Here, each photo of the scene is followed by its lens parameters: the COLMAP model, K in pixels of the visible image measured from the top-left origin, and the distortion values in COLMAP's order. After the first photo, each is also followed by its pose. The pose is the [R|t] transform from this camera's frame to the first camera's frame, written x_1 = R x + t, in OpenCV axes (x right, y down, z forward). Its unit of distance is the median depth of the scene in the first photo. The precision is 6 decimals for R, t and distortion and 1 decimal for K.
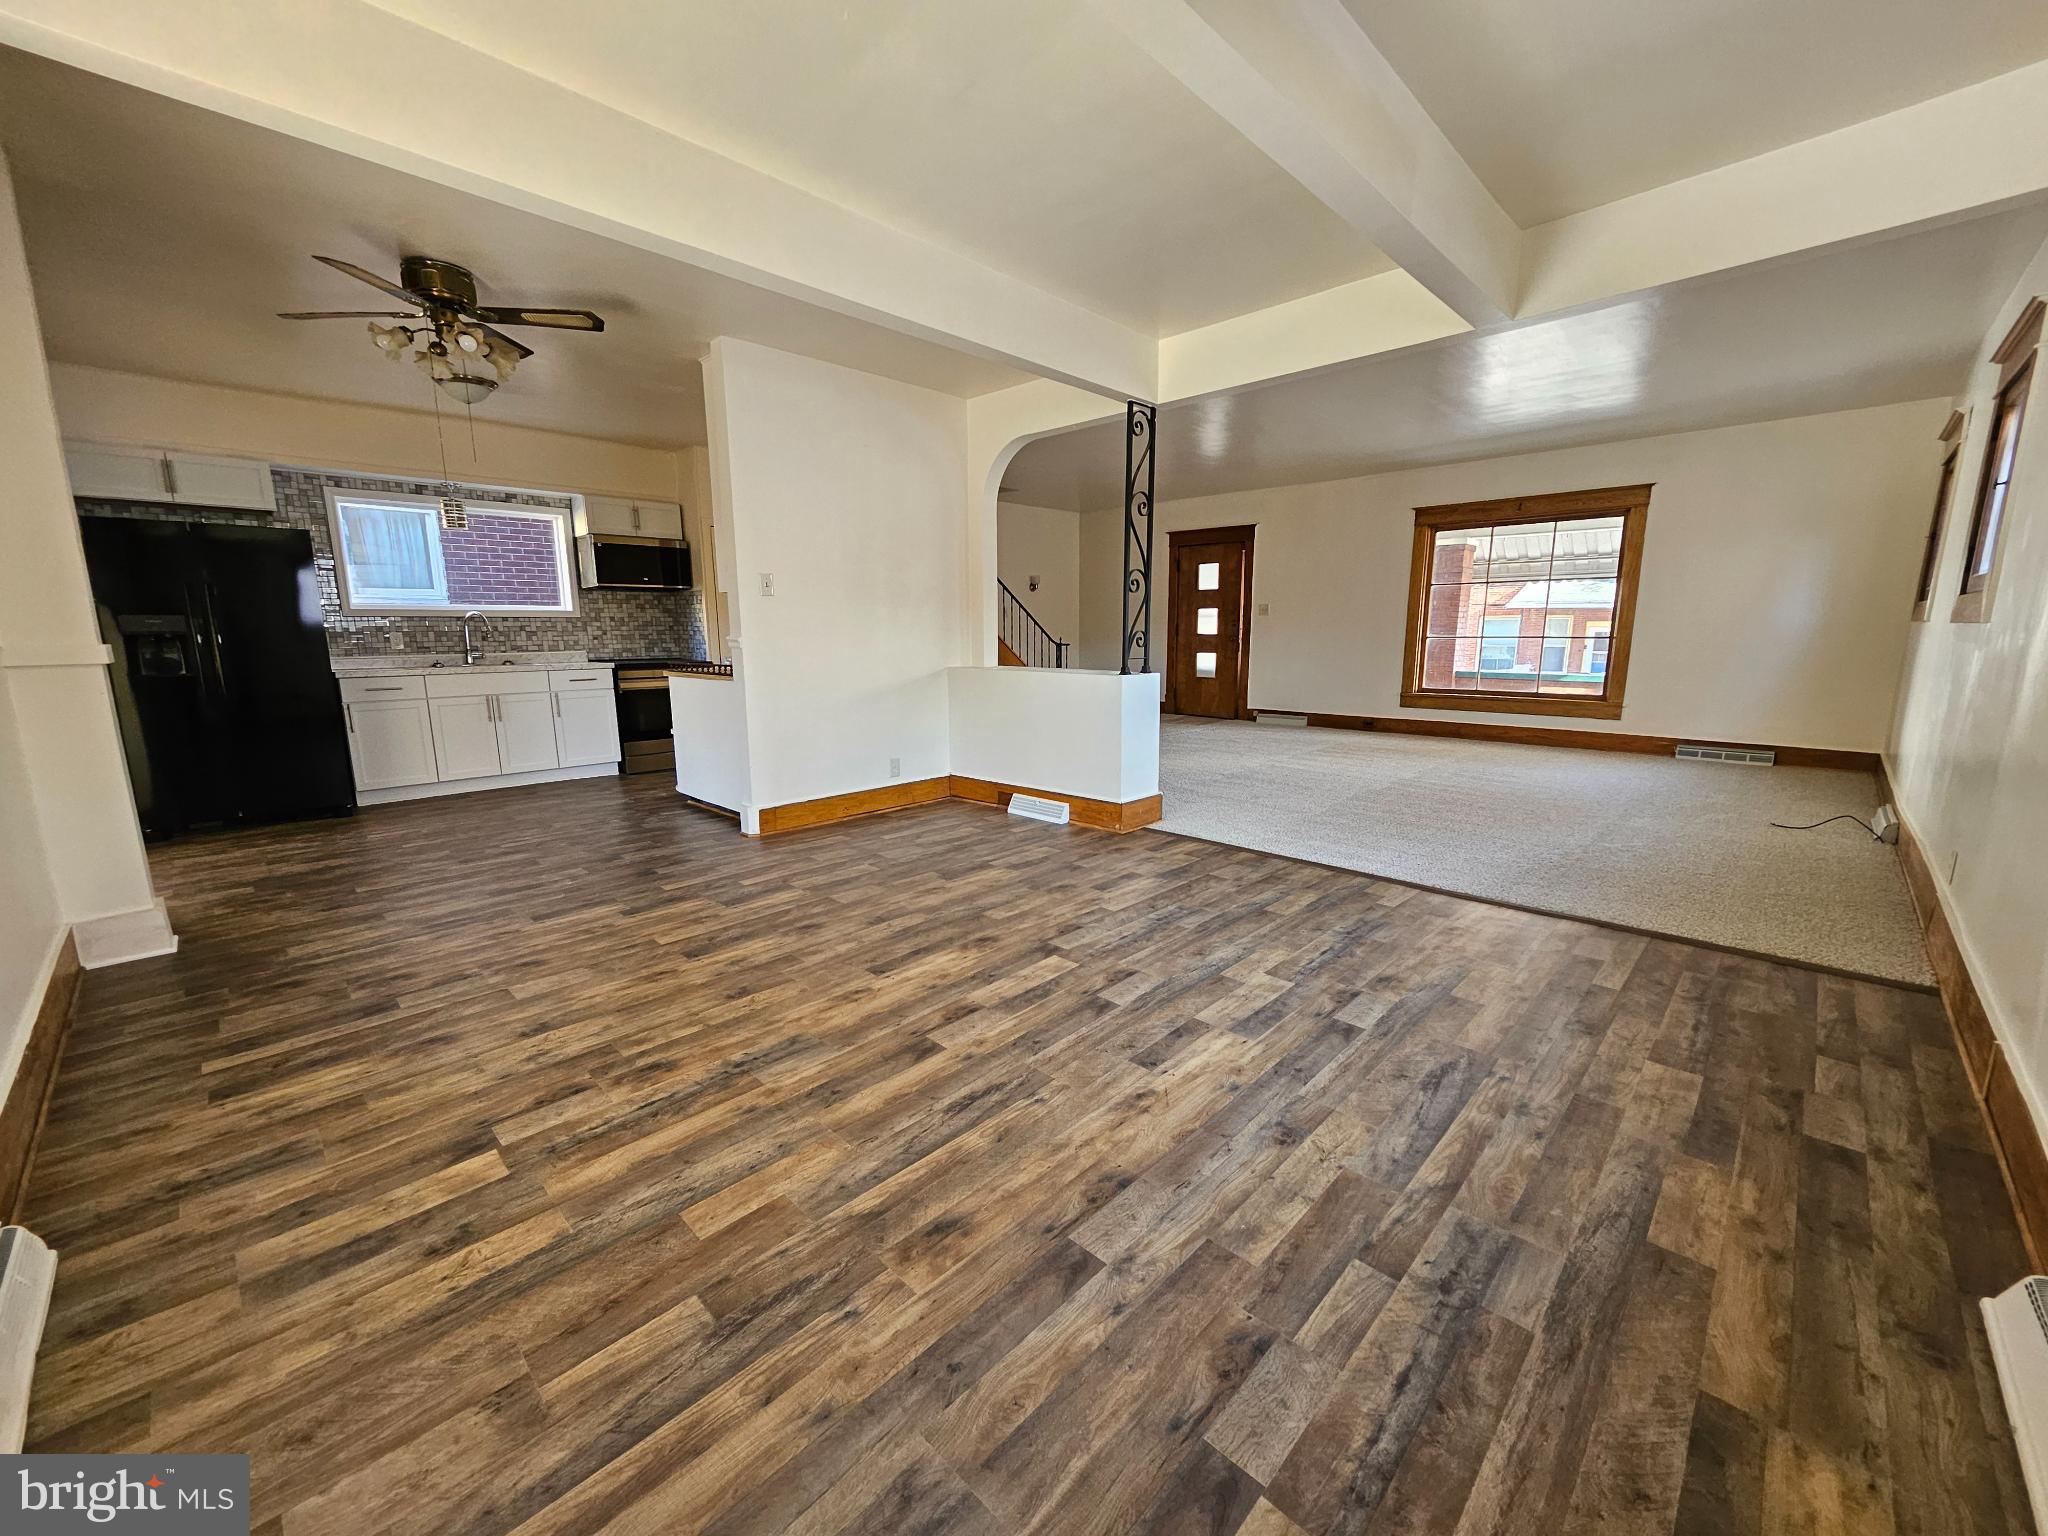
lens RADIAL K [[801.2, 0, 1032.6], [0, 801.2, 770.2], [0, 0, 1]] dist [0.001083, -0.002316]
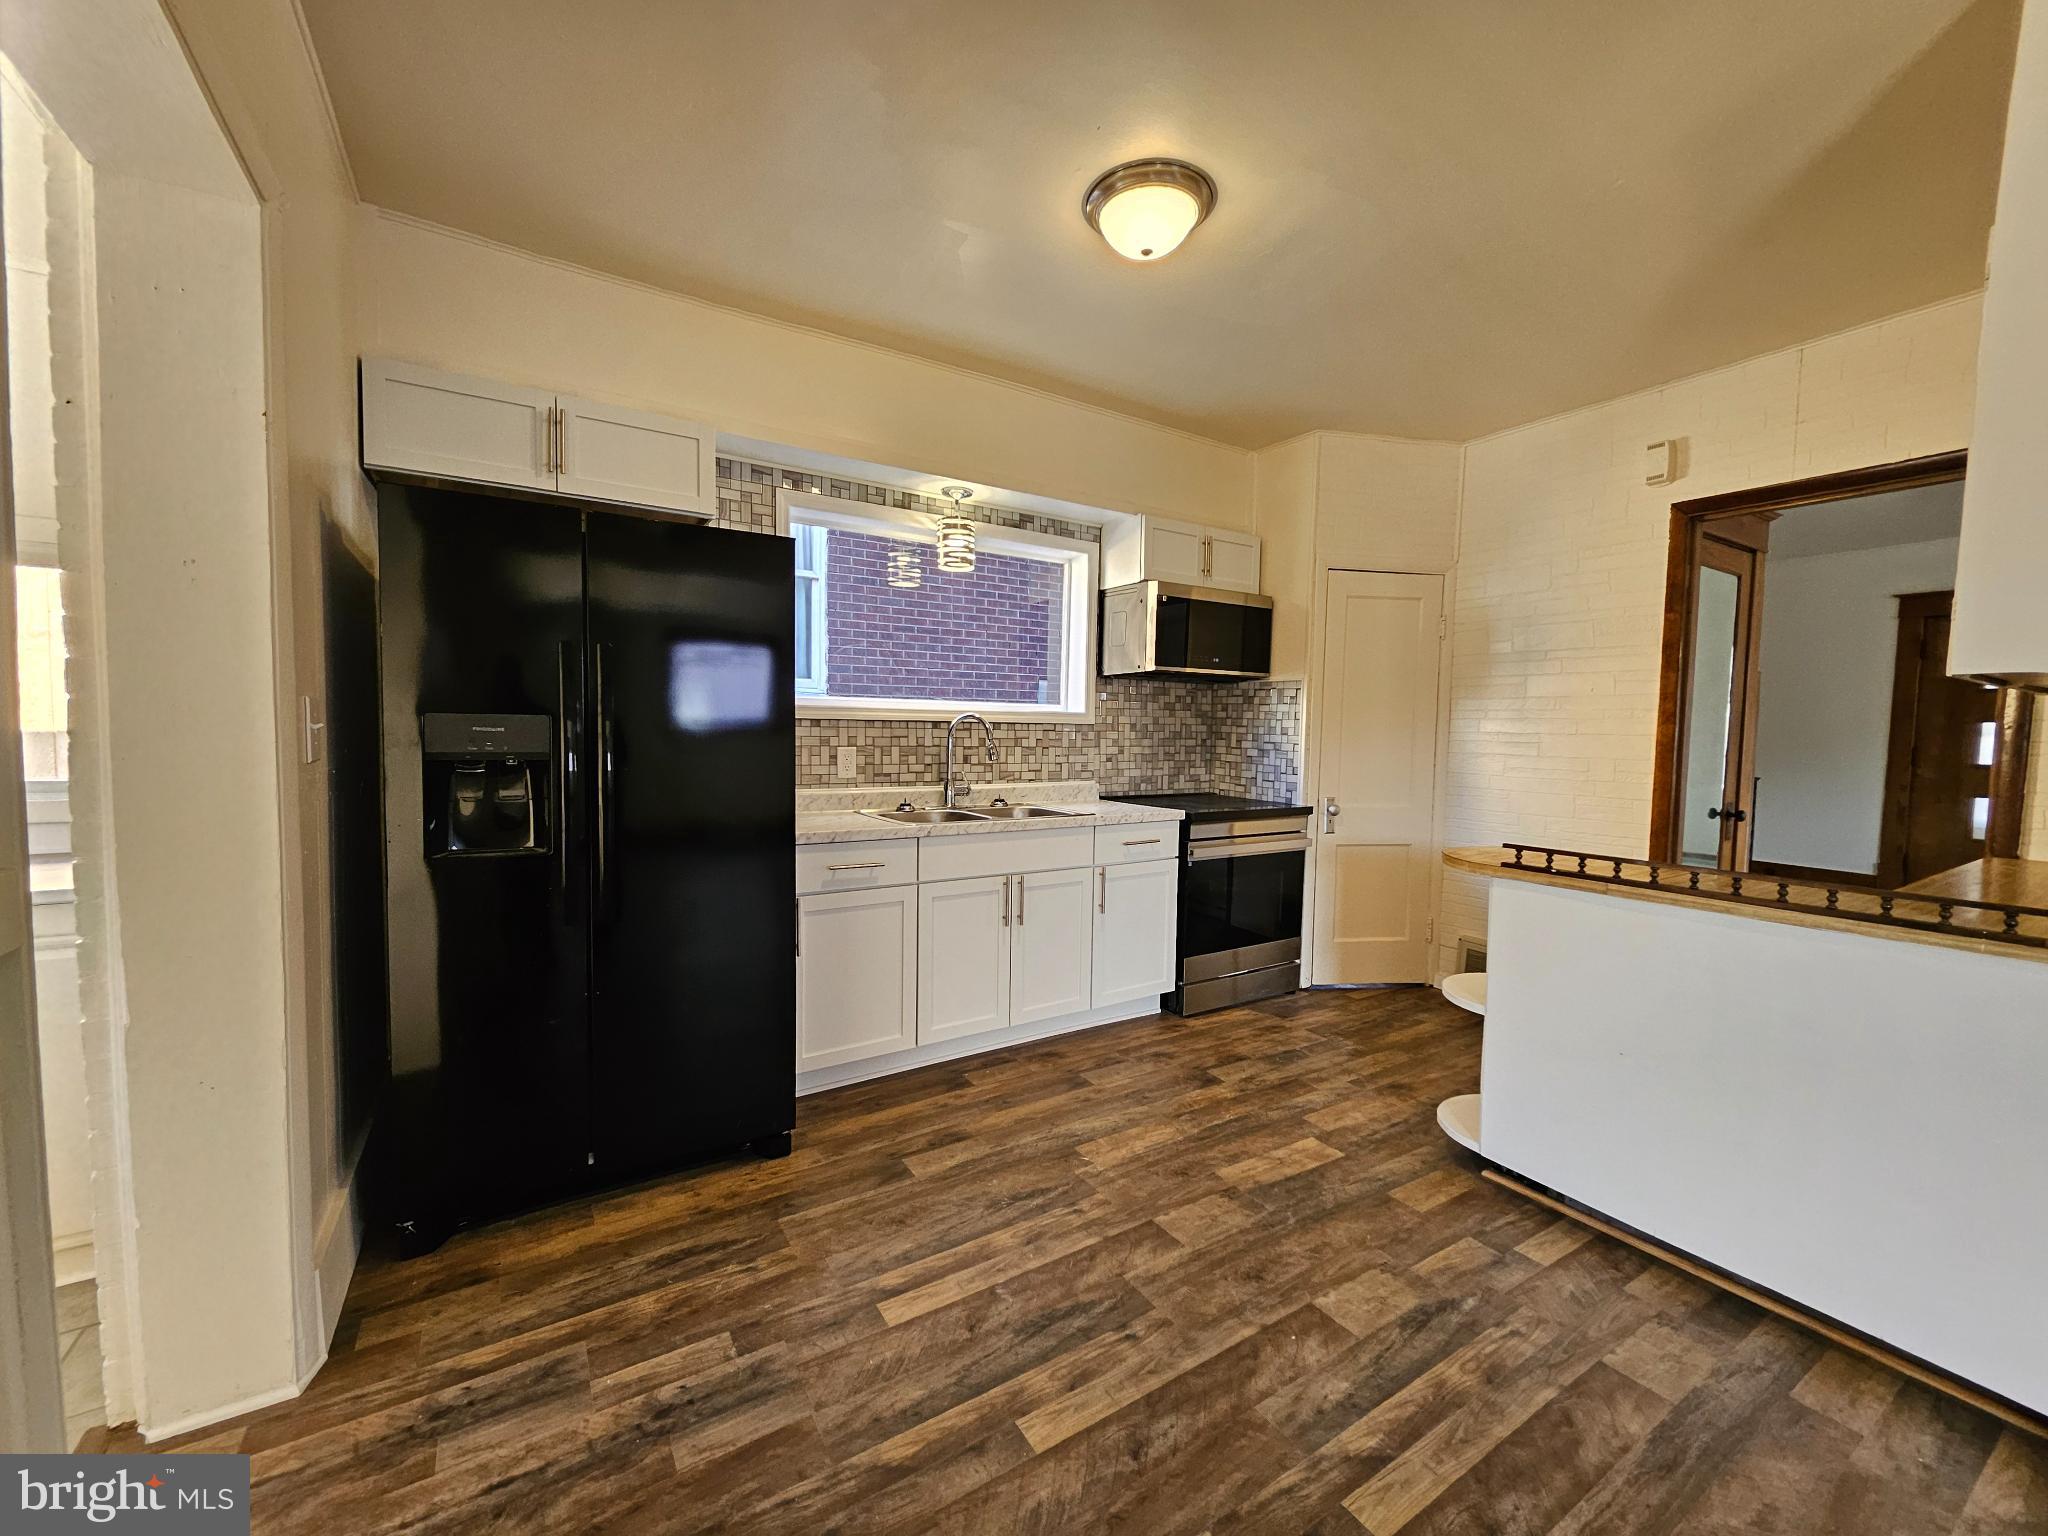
lens RADIAL K [[801.2, 0, 1026.2], [0, 801.2, 769.9], [0, 0, 1]] dist [0.001083, -0.002316]
pose [[0.969716, 0.033872, -0.241873, -0.520075], [-0.063348, 0.991326, -0.115150, -0.096706], [0.235875, 0.126985, 0.963451, 0.477017]]
